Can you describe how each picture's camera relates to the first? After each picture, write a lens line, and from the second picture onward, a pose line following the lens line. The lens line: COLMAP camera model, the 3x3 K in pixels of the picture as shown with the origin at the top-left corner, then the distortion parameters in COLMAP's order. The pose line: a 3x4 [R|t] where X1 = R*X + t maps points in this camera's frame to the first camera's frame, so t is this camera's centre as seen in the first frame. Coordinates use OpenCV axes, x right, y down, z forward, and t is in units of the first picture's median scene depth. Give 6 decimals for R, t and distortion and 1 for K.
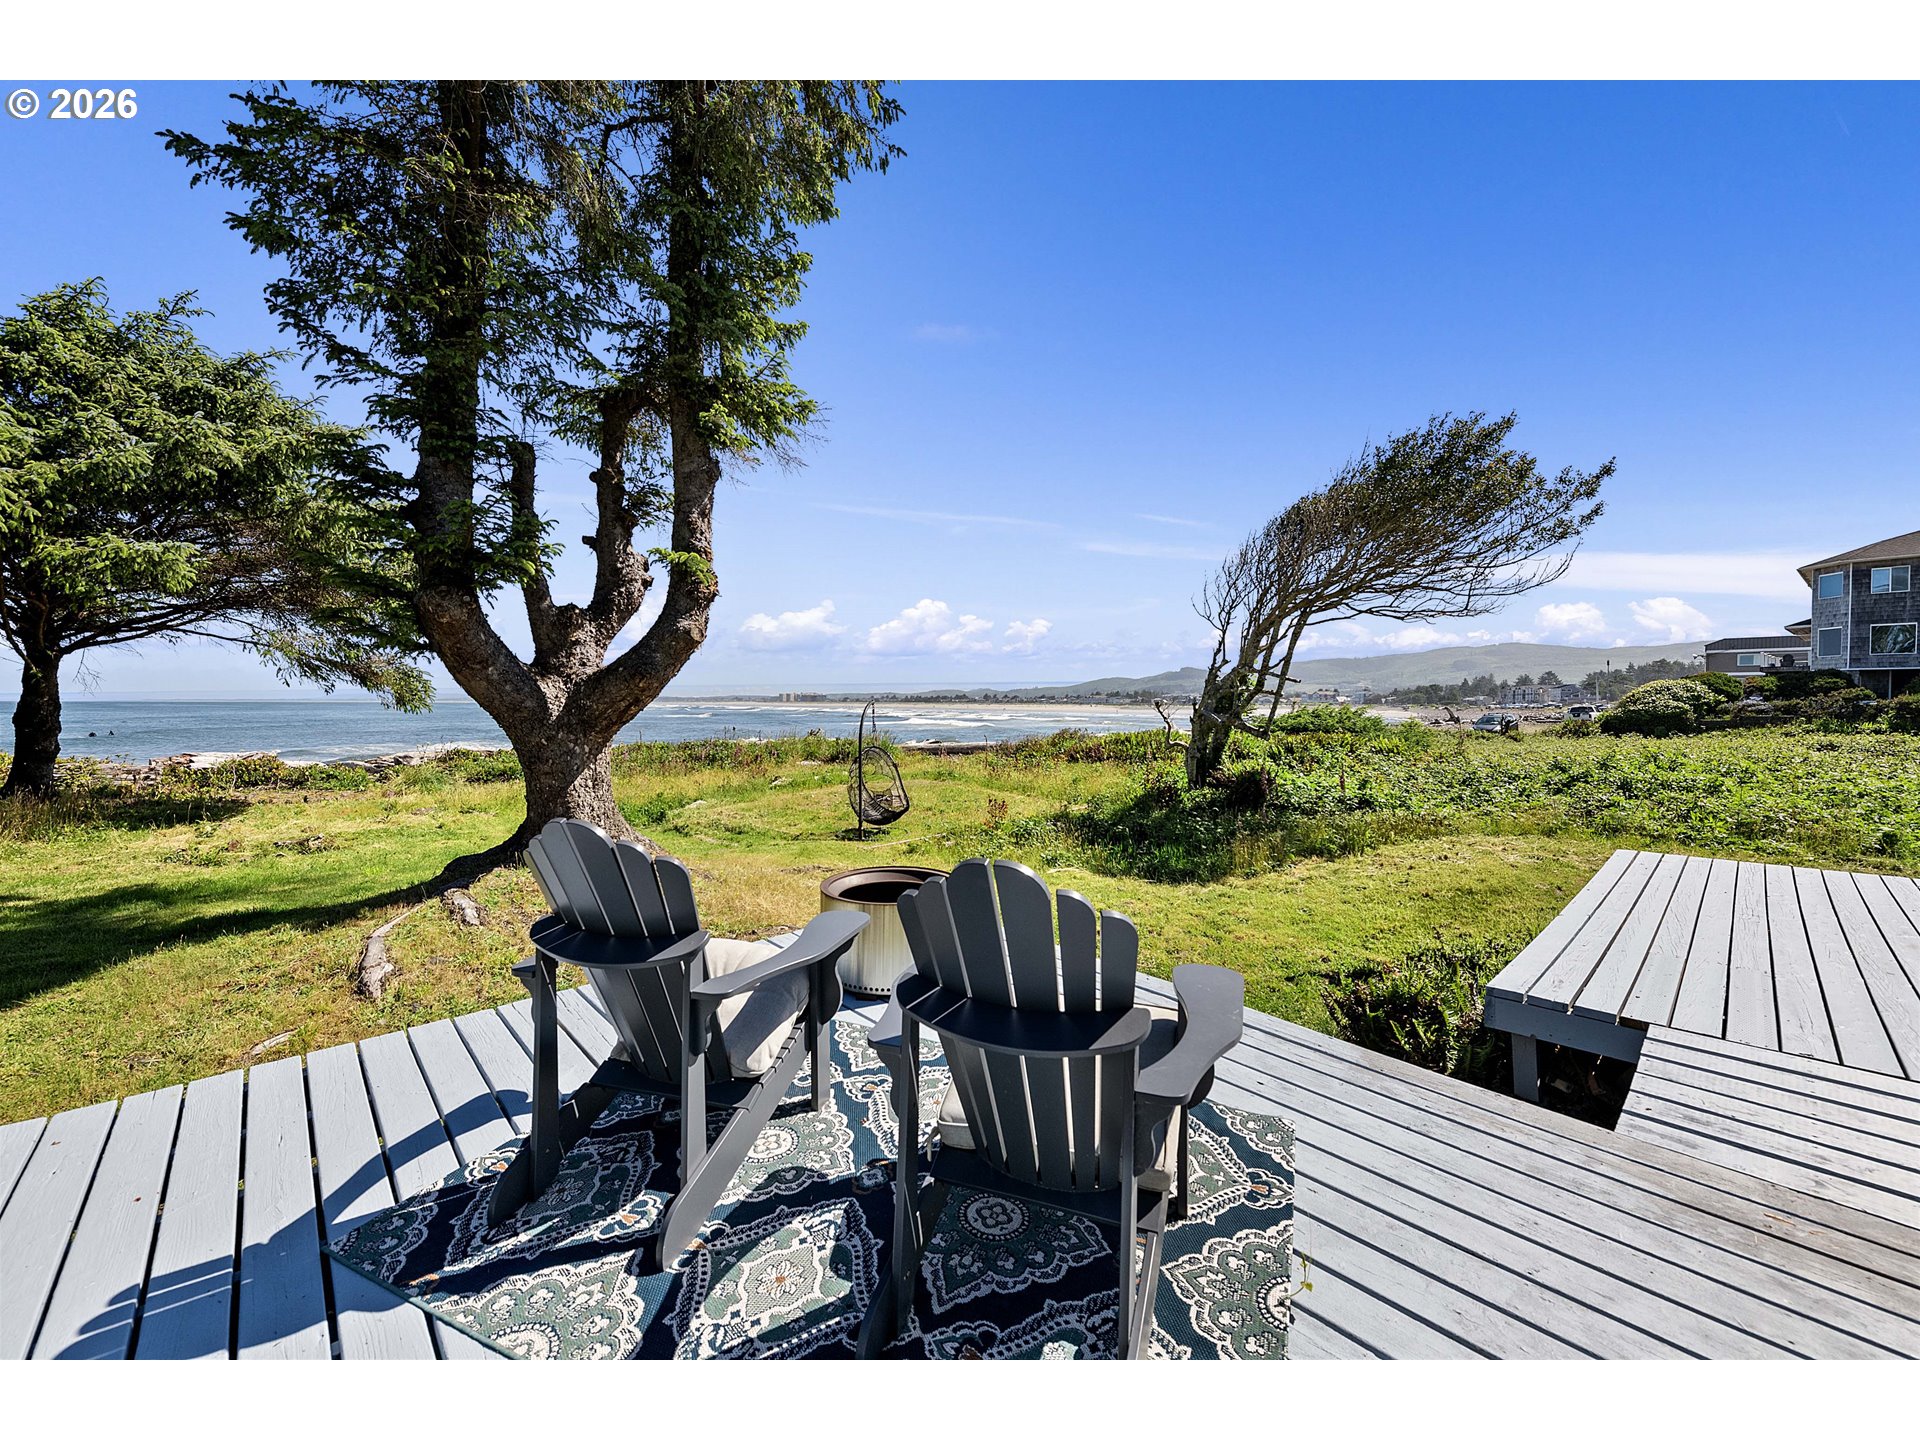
lens RADIAL K [[756.6, 0, 960.0], [0, 756.6, 720.0], [0, 0, 1]] dist [-0.003677, -0.000384]
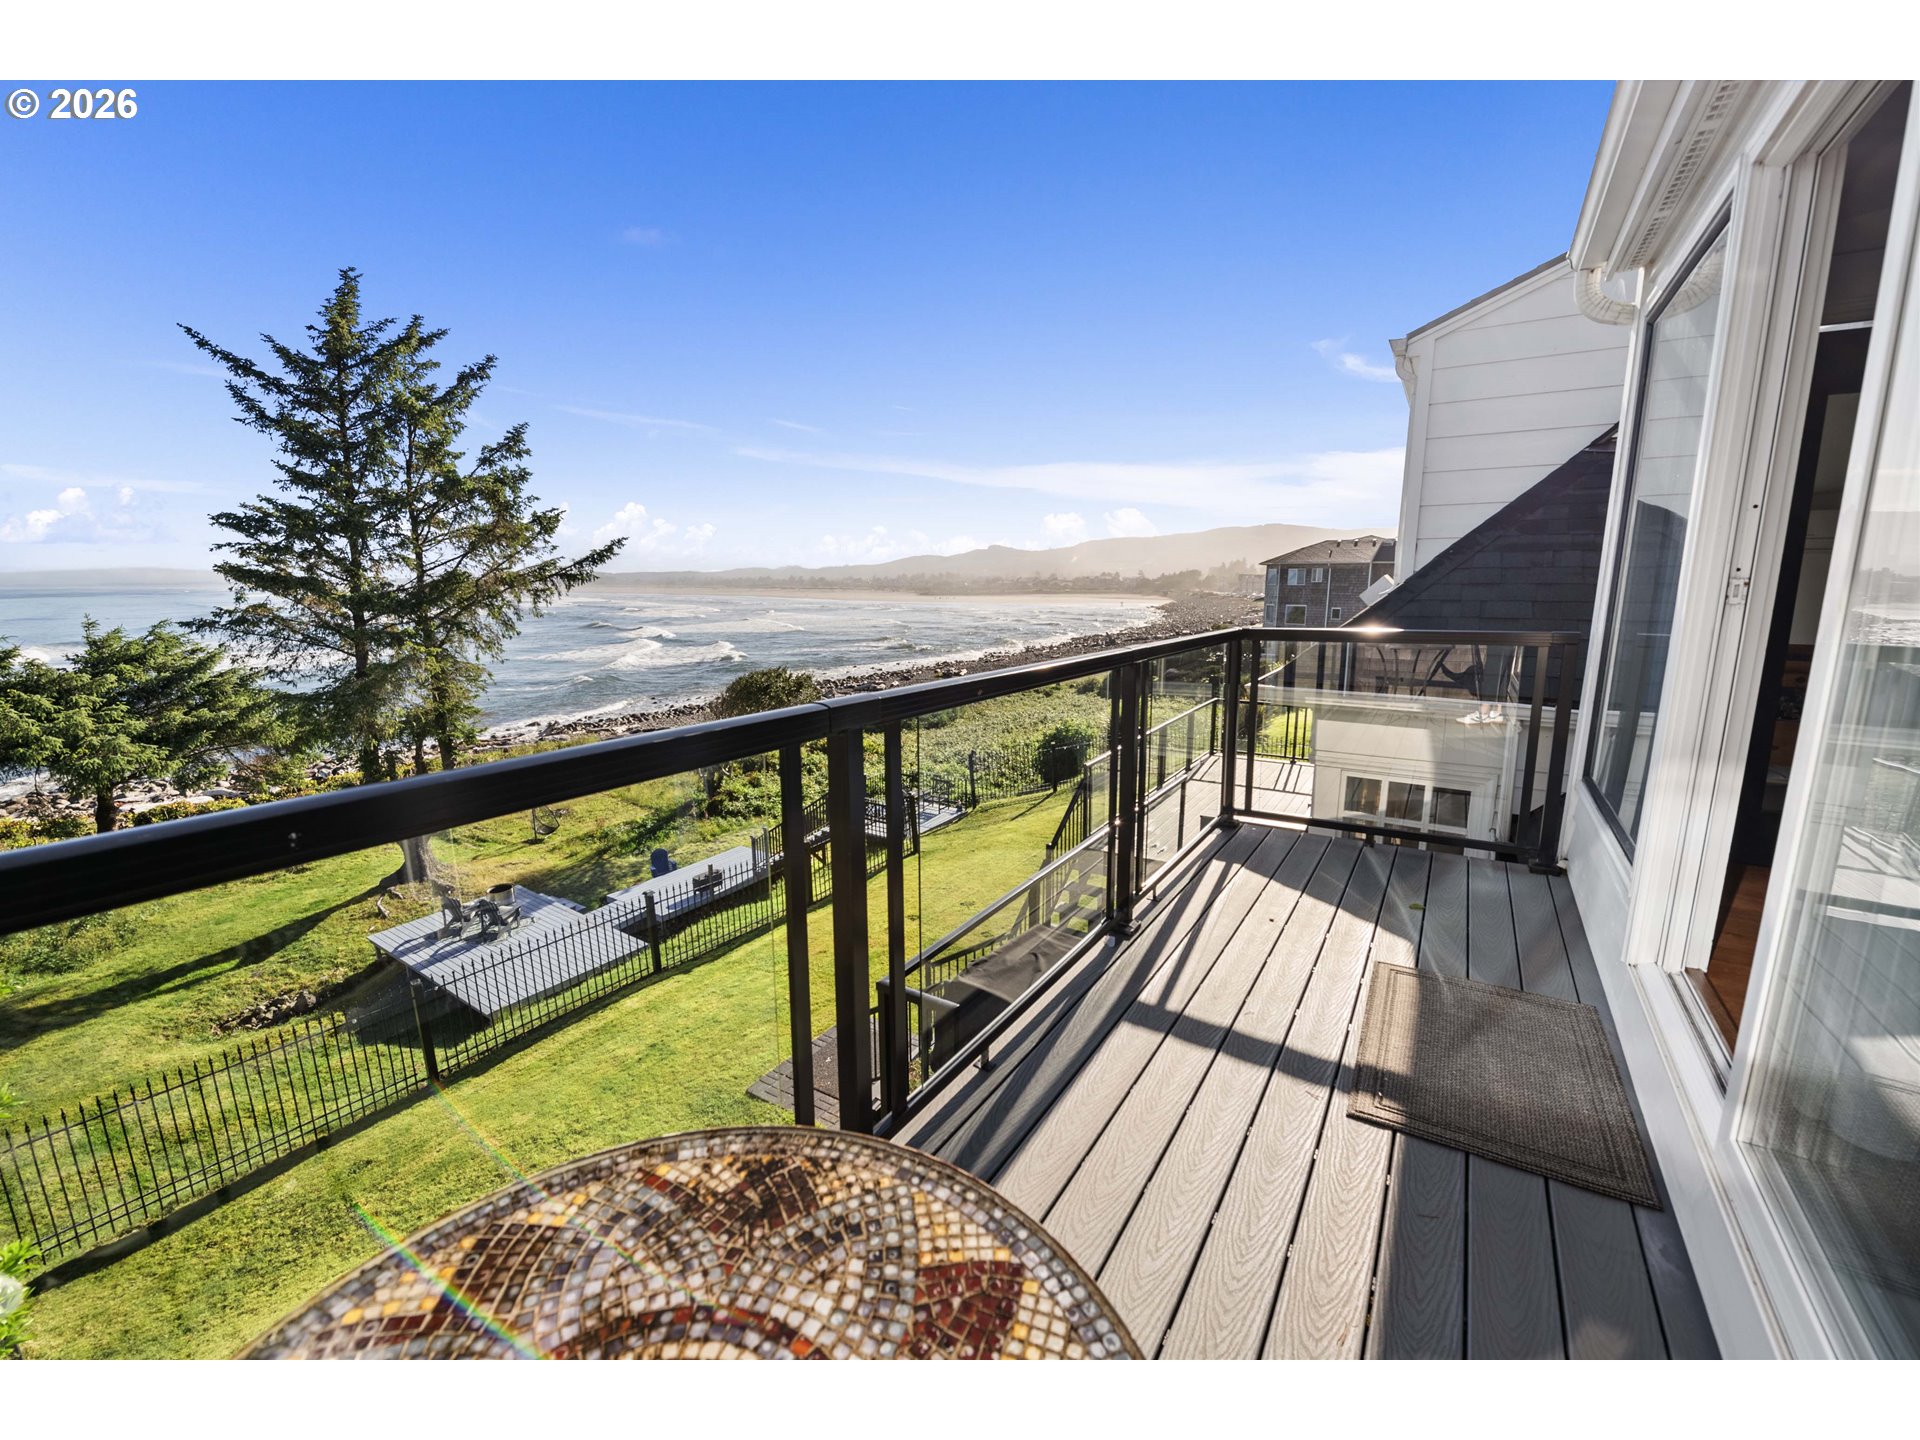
lens RADIAL K [[773.4, 0, 964.5], [0, 773.4, 722.8], [0, 0, 1]] dist [-0.004419, -0.000856]
pose [[0.971737, -0.050501, 0.230602, 0.549839], [0.011535, 0.985841, 0.167286, -0.526855], [-0.235785, -0.159898, 0.958560, -1.407986]]
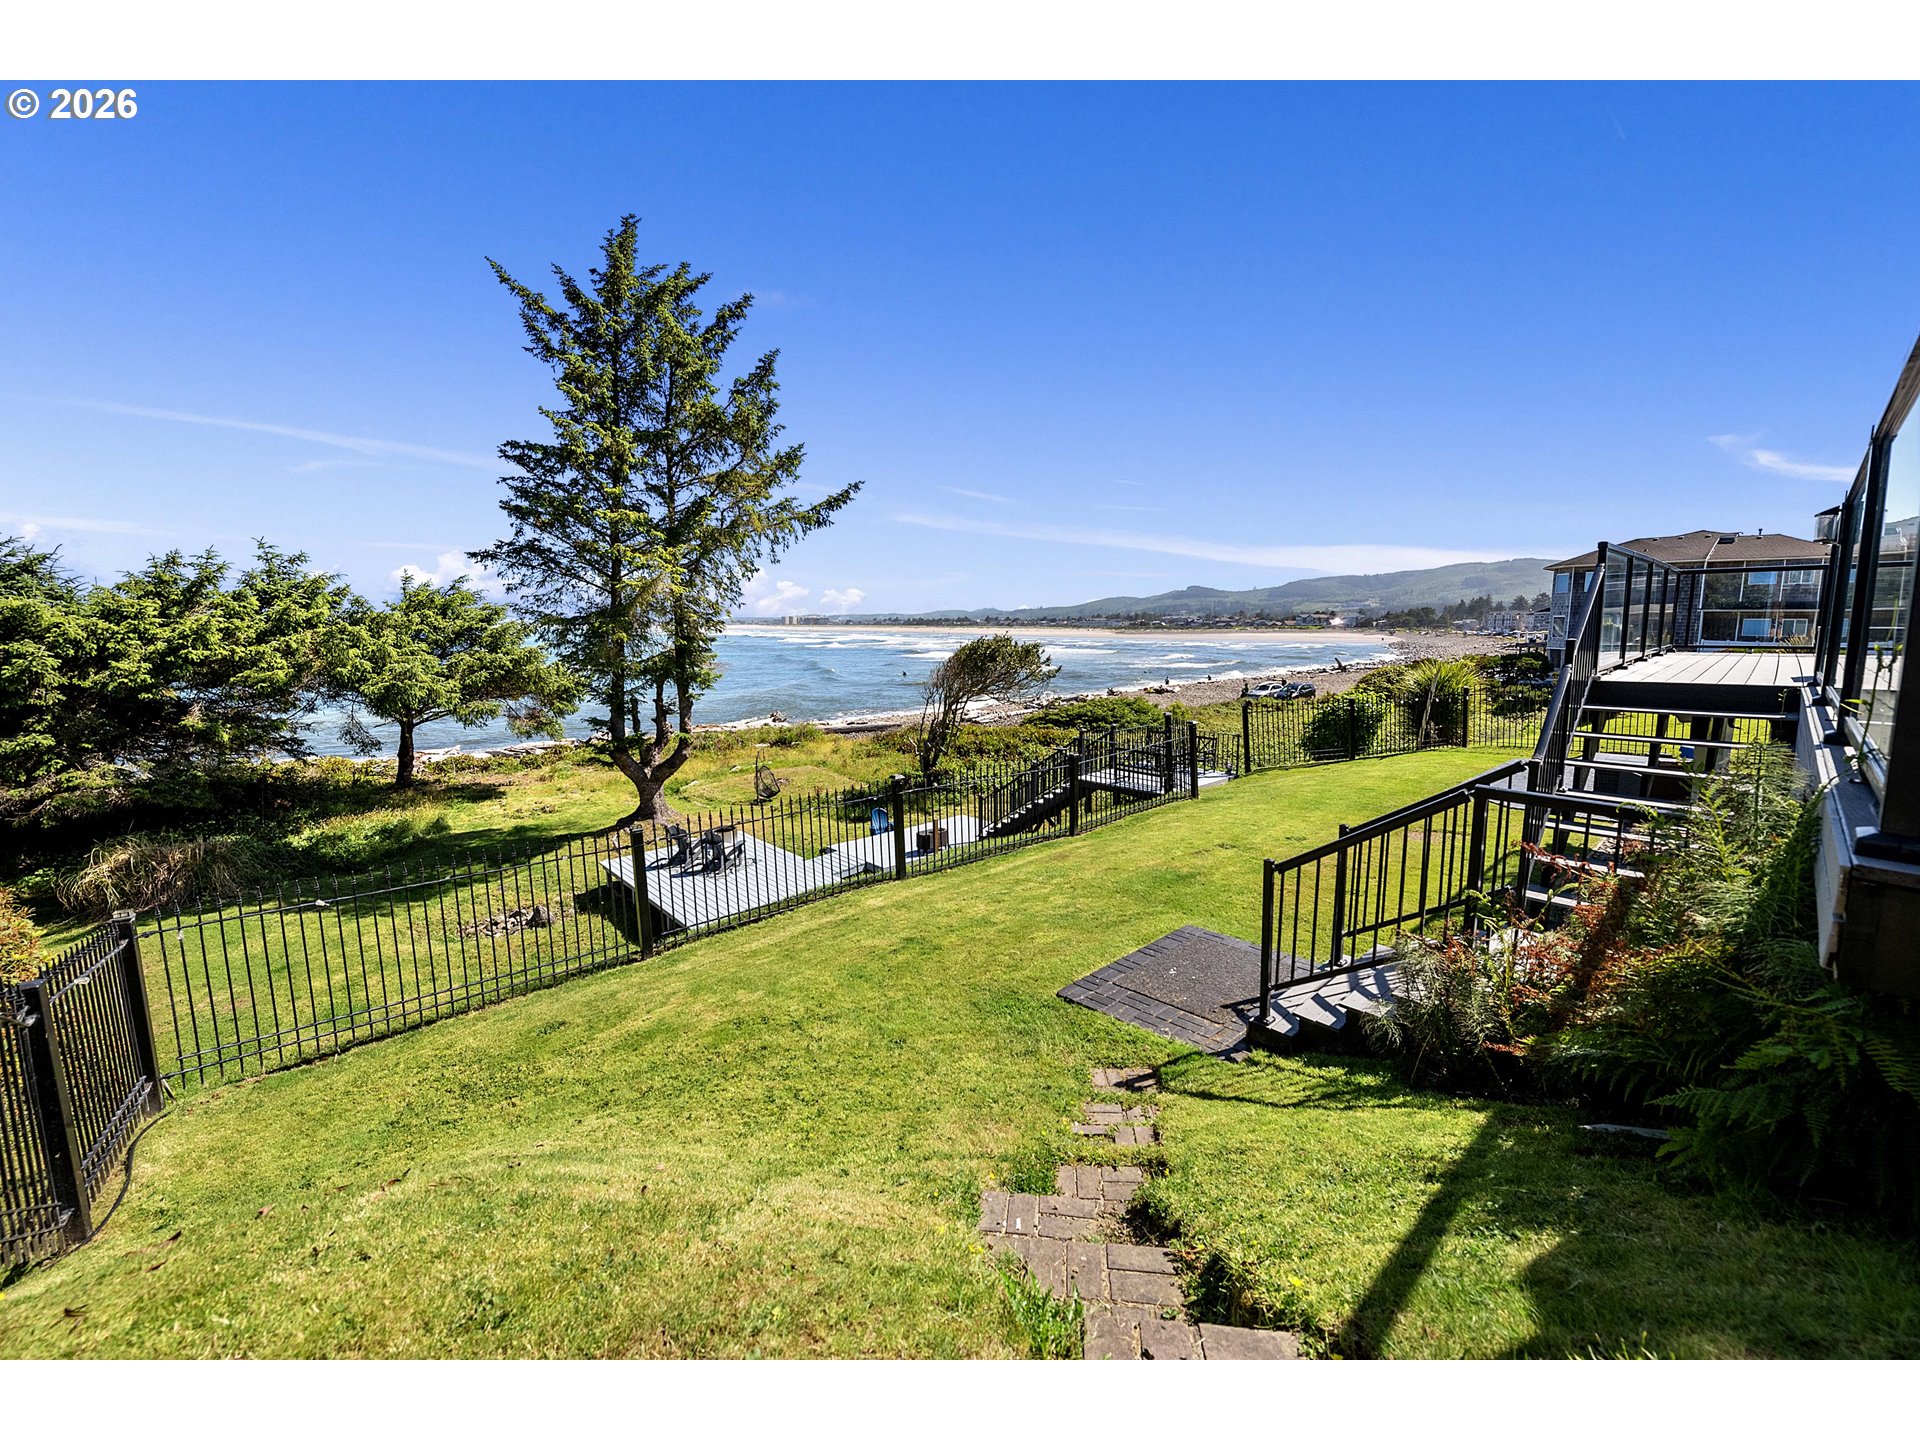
lens RADIAL K [[773.4, 0, 964.5], [0, 773.4, 722.8], [0, 0, 1]] dist [-0.004419, -0.000856]
pose [[0.999946, -0.006239, -0.008328, 0.457041], [0.007122, 0.993847, 0.110532, -0.309923], [0.007587, -0.110585, 0.993838, -1.199782]]
